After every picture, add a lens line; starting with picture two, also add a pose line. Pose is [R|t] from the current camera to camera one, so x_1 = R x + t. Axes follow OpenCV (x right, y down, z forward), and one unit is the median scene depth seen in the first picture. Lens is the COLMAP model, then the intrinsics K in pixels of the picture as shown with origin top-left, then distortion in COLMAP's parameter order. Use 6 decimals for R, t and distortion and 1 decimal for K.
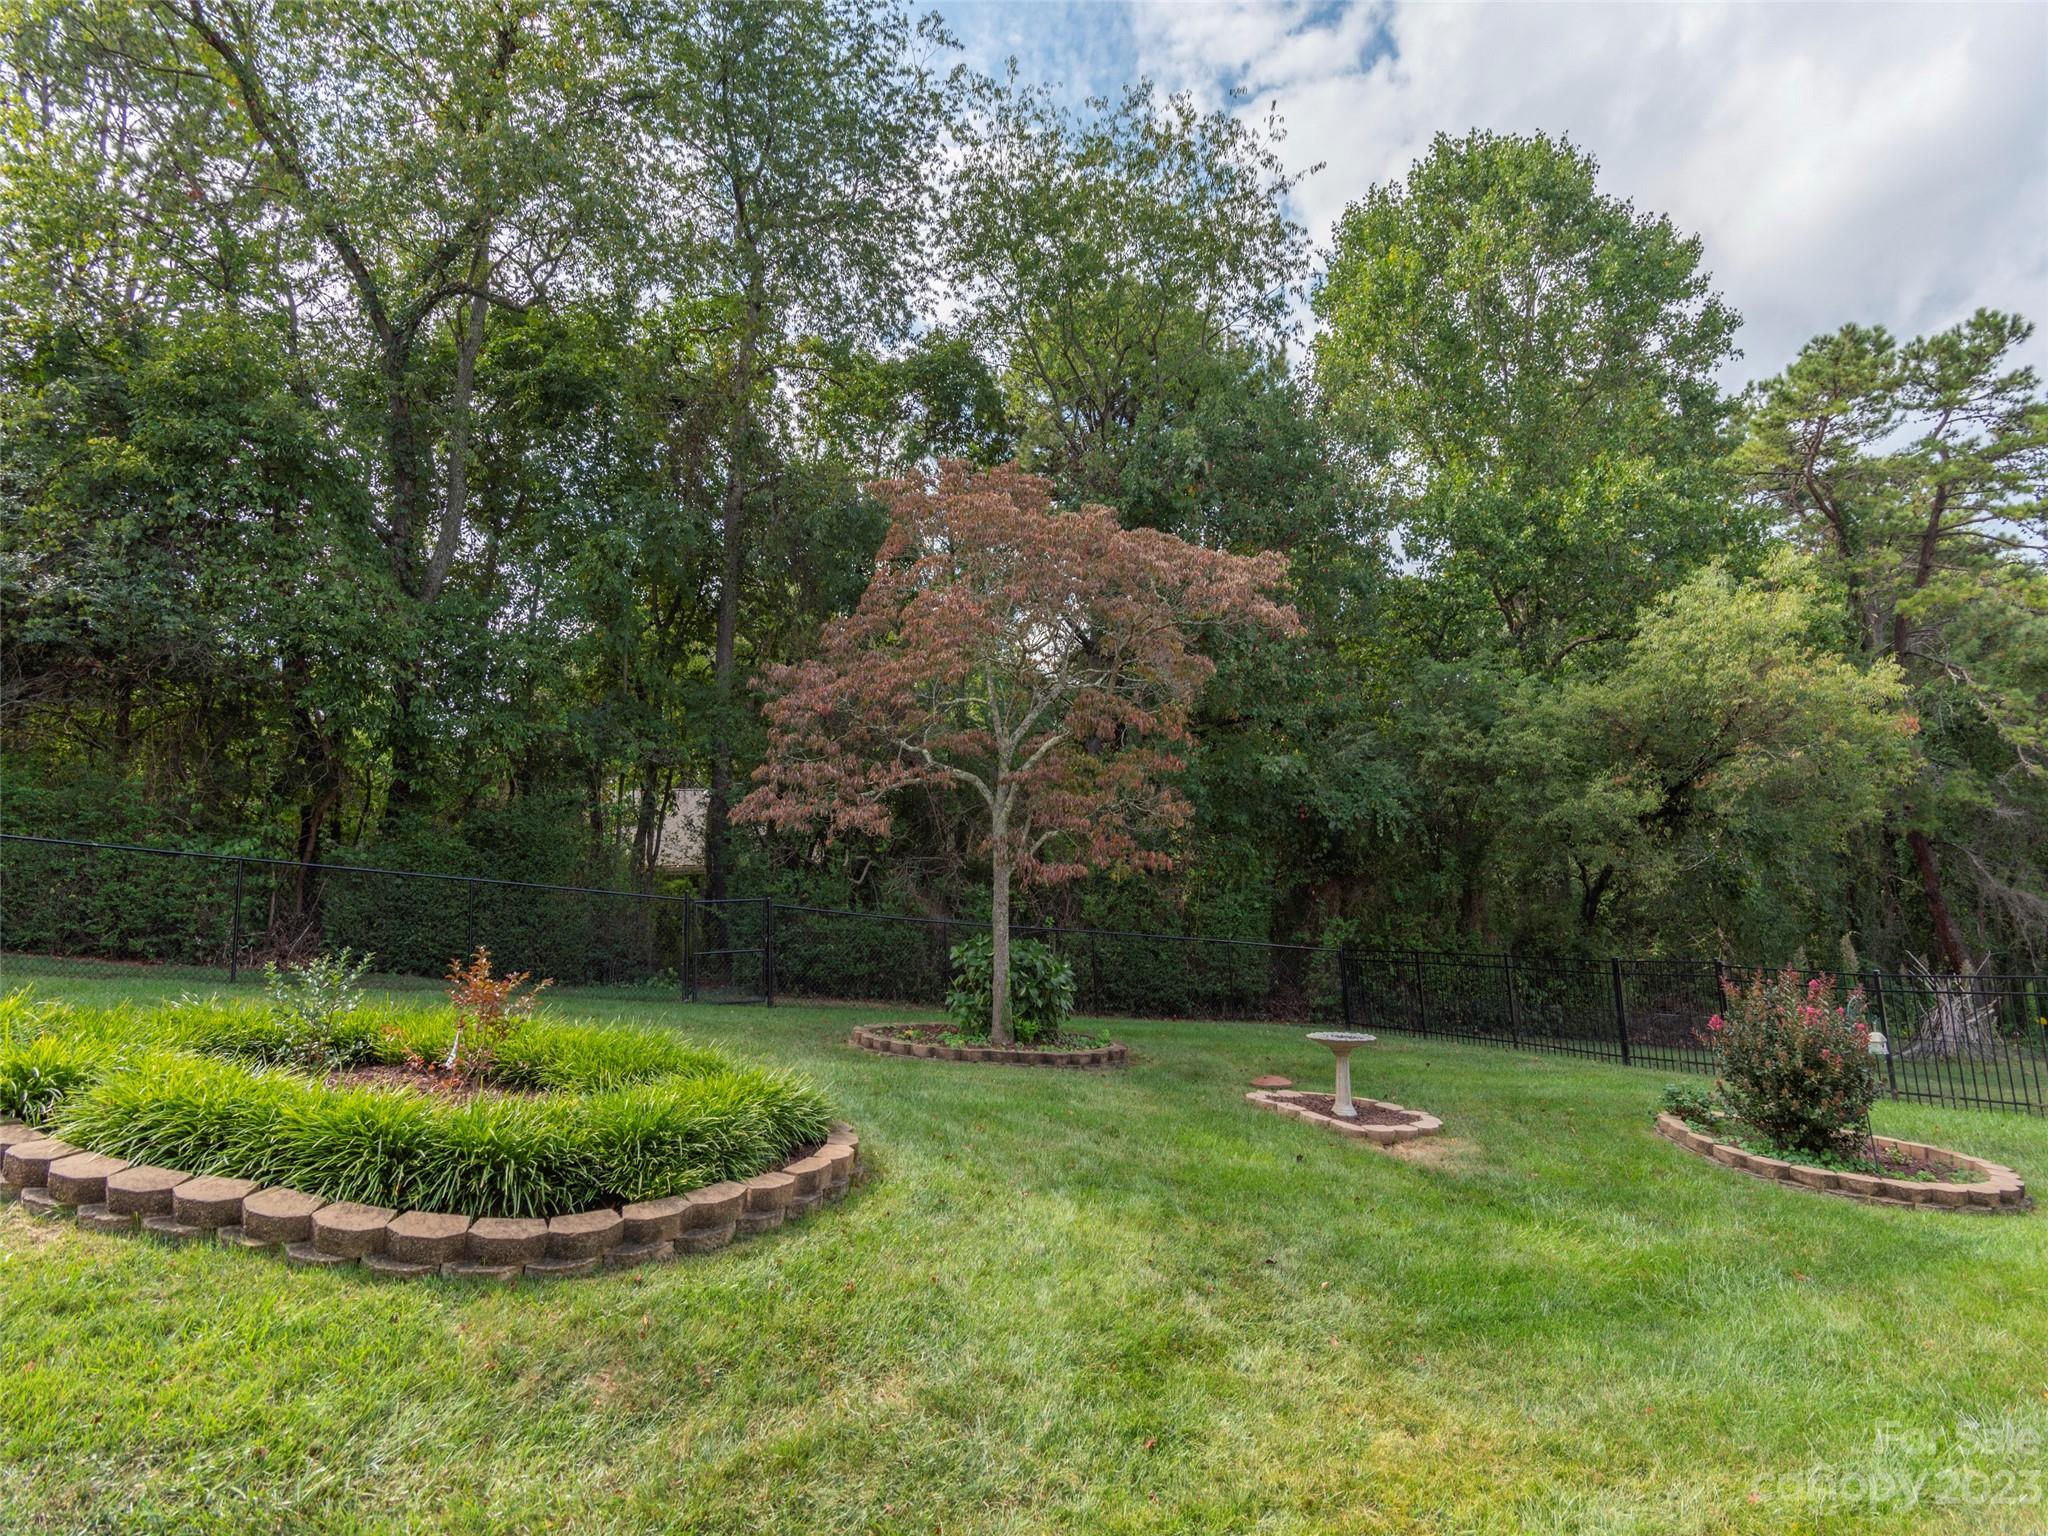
lens RADIAL K [[1010.7, 0, 1015.5], [0, 1010.7, 807.8], [0, 0, 1]] dist [0.005238, 0.002952]
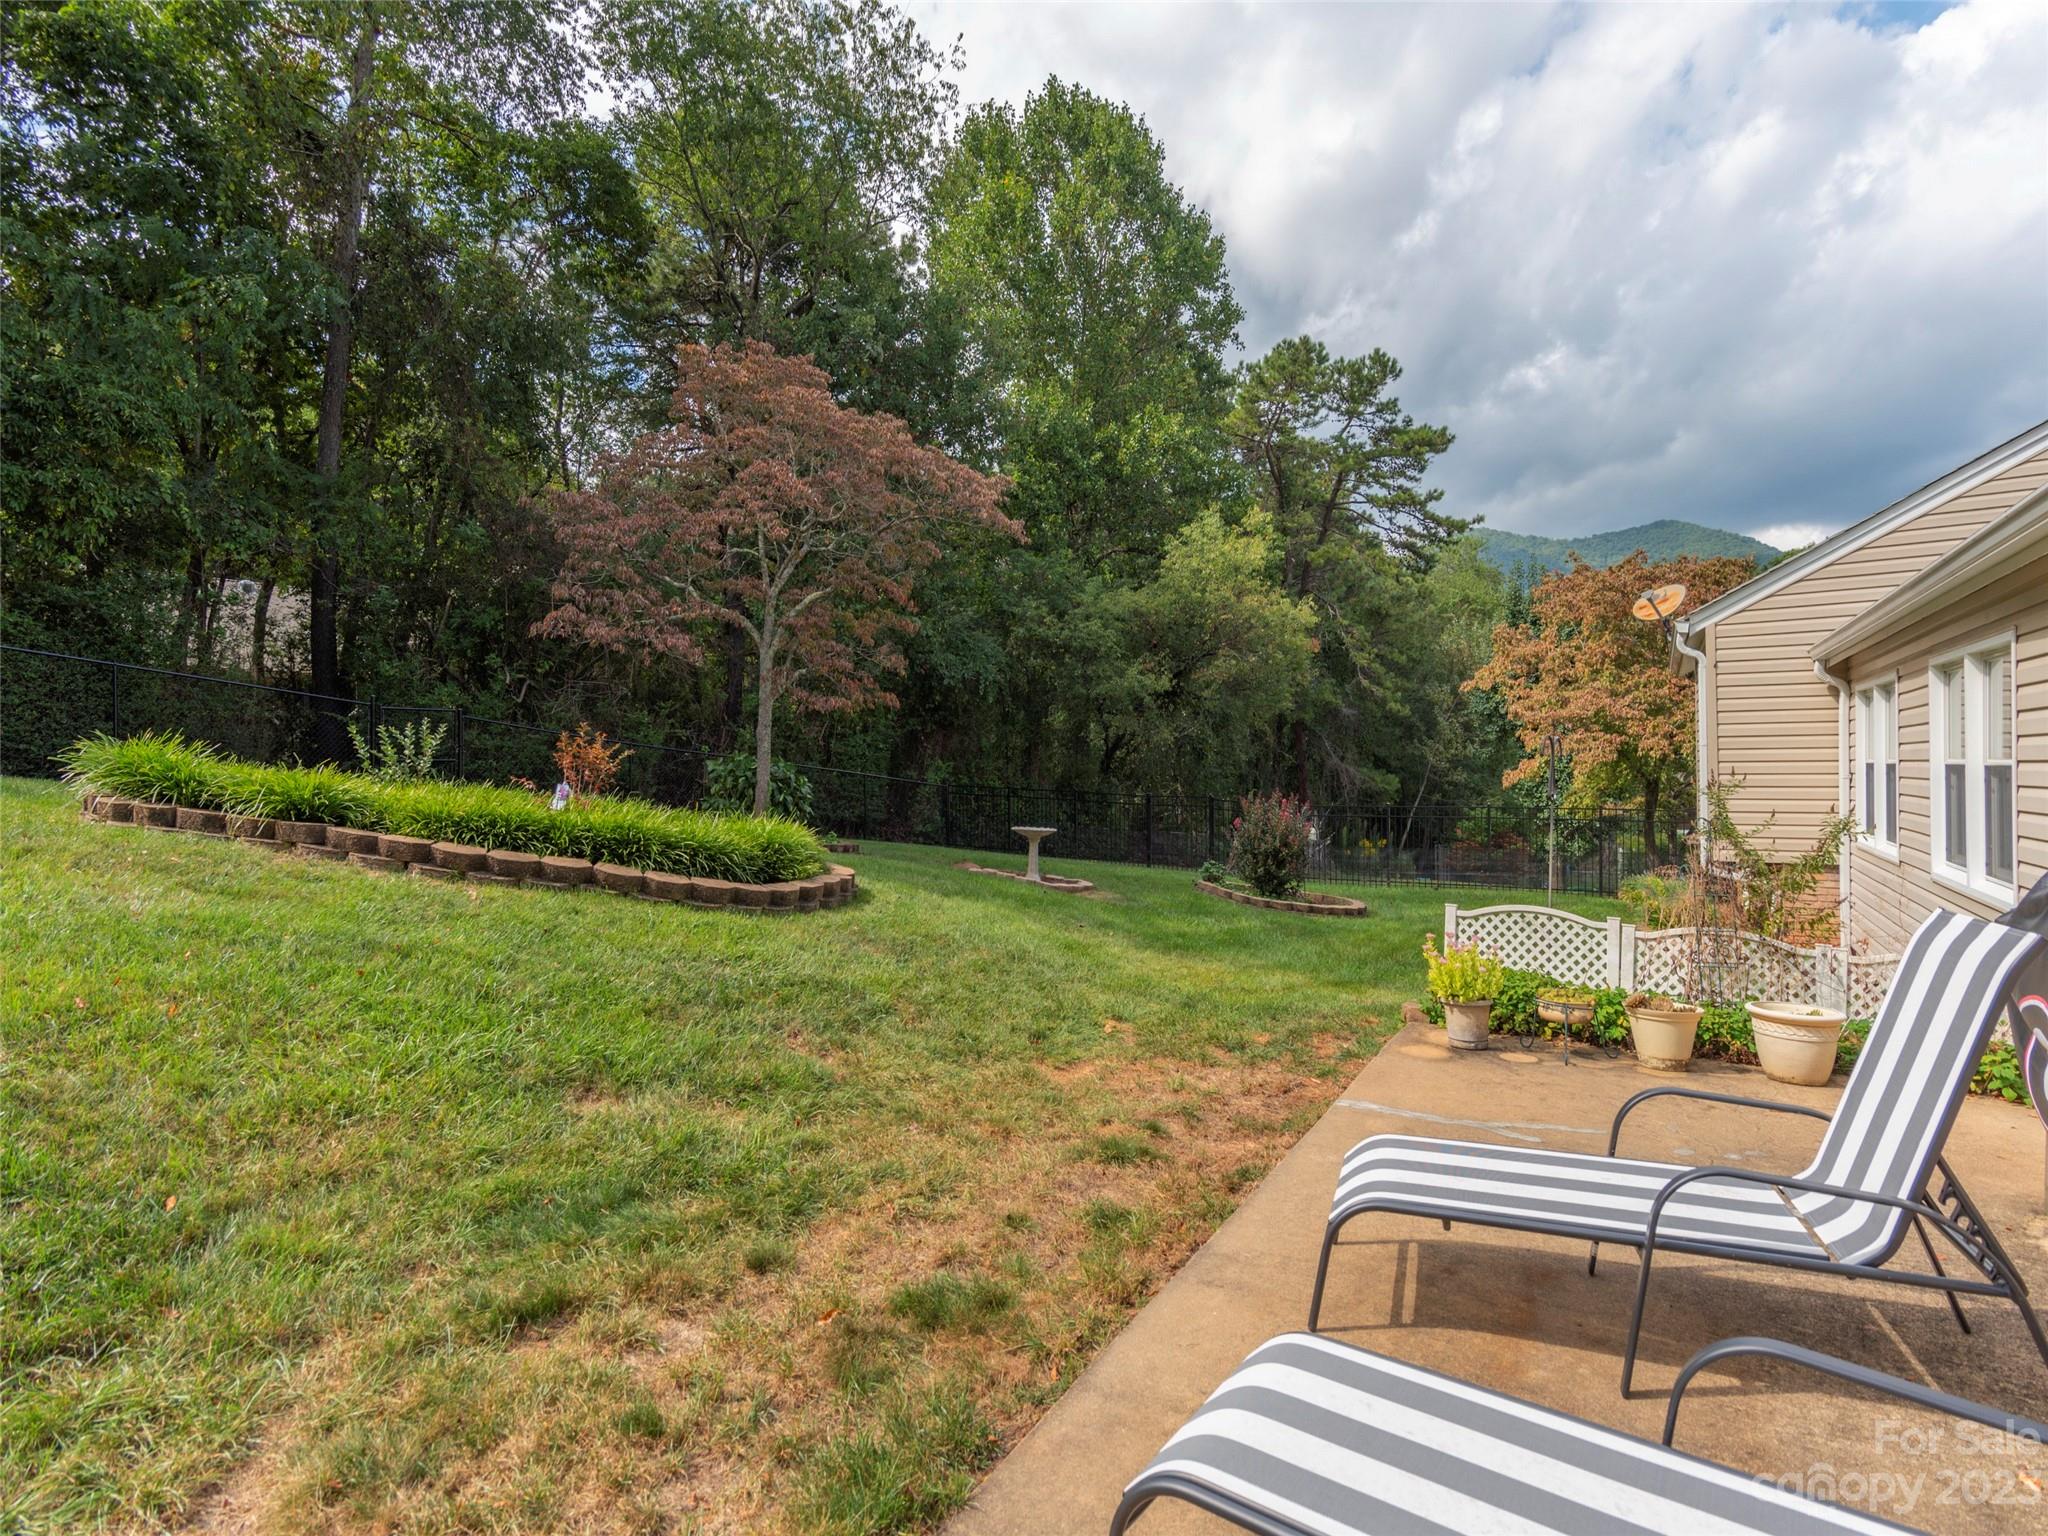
lens RADIAL K [[1010.7, 0, 1029.1], [0, 1010.7, 768.8], [0, 0, 1]] dist [0.005238, 0.002952]
pose [[0.884684, 0.042401, 0.464259, -0.112454], [-0.092731, 0.991961, 0.086110, 0.004700], [-0.456876, -0.119231, 0.881504, -0.084170]]
